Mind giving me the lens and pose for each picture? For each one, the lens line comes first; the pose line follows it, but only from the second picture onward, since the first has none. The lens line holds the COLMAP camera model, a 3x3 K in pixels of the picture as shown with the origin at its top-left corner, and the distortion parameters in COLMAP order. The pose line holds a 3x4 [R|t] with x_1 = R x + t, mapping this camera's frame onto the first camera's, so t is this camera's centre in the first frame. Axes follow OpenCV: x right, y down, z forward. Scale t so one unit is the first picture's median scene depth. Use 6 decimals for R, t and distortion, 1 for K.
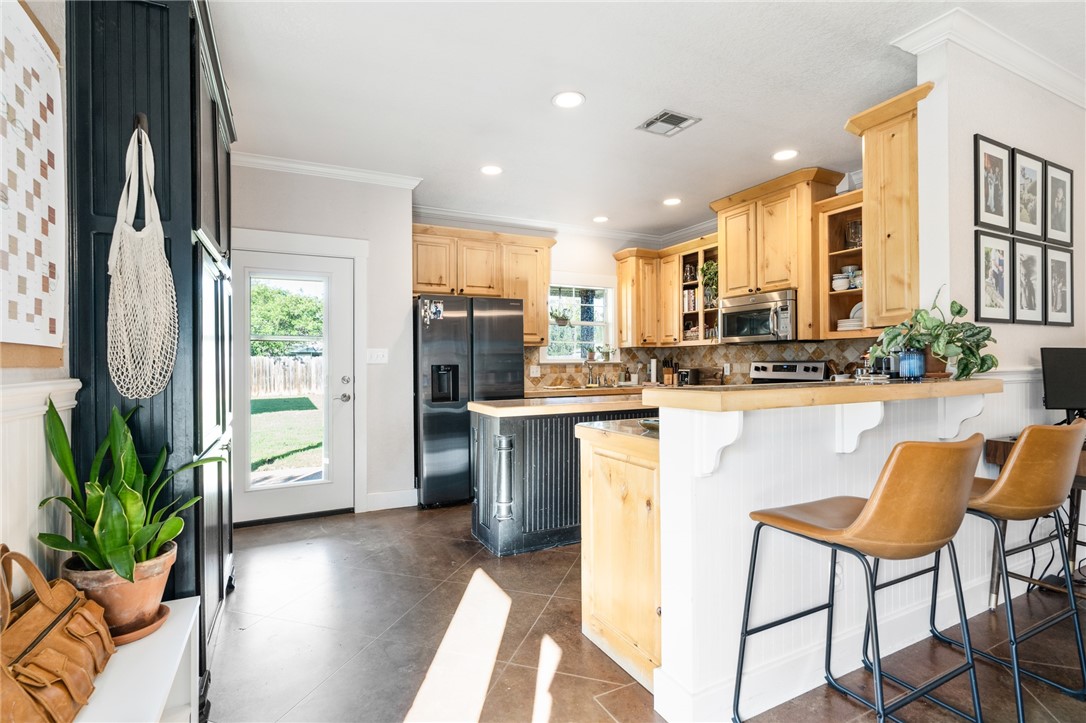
lens RADIAL K [[507.2, 0, 529.1], [0, 507.2, 376.9], [0, 0, 1]] dist [-0.009177, 0.005688]
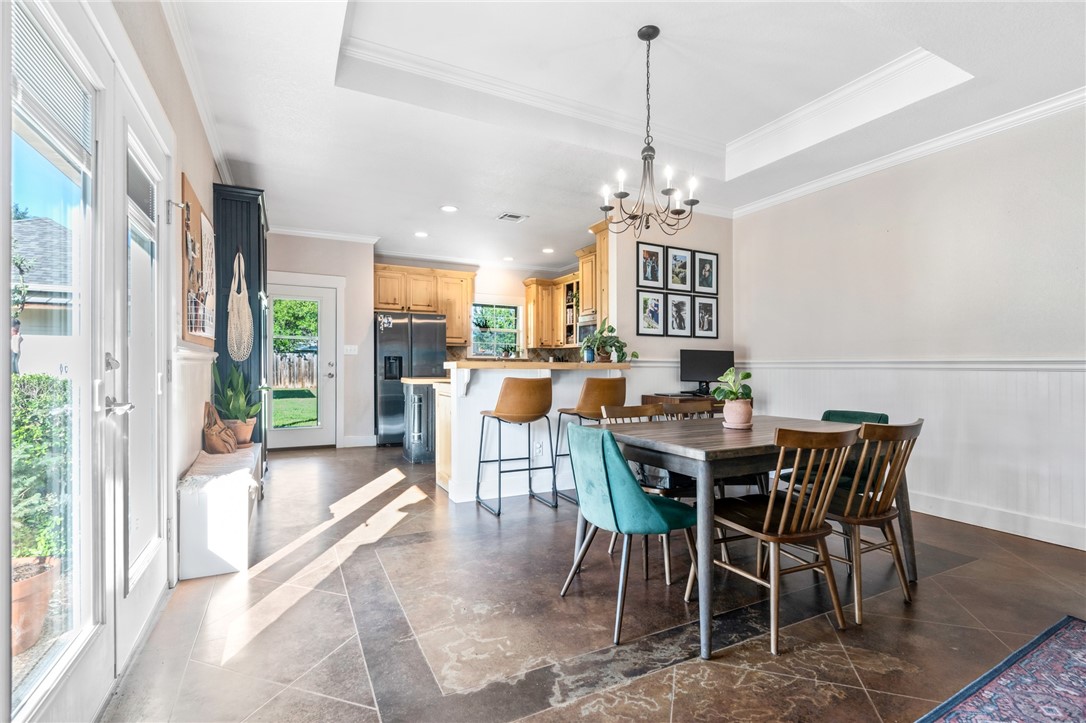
lens RADIAL K [[507.2, 0, 519.0], [0, 507.2, 397.4], [0, 0, 1]] dist [-0.009177, 0.005688]
pose [[0.999528, 0.020972, -0.022470, 0.266207], [-0.020195, 0.999208, 0.034280, 0.043313], [0.023172, -0.033810, 0.999160, -0.579918]]
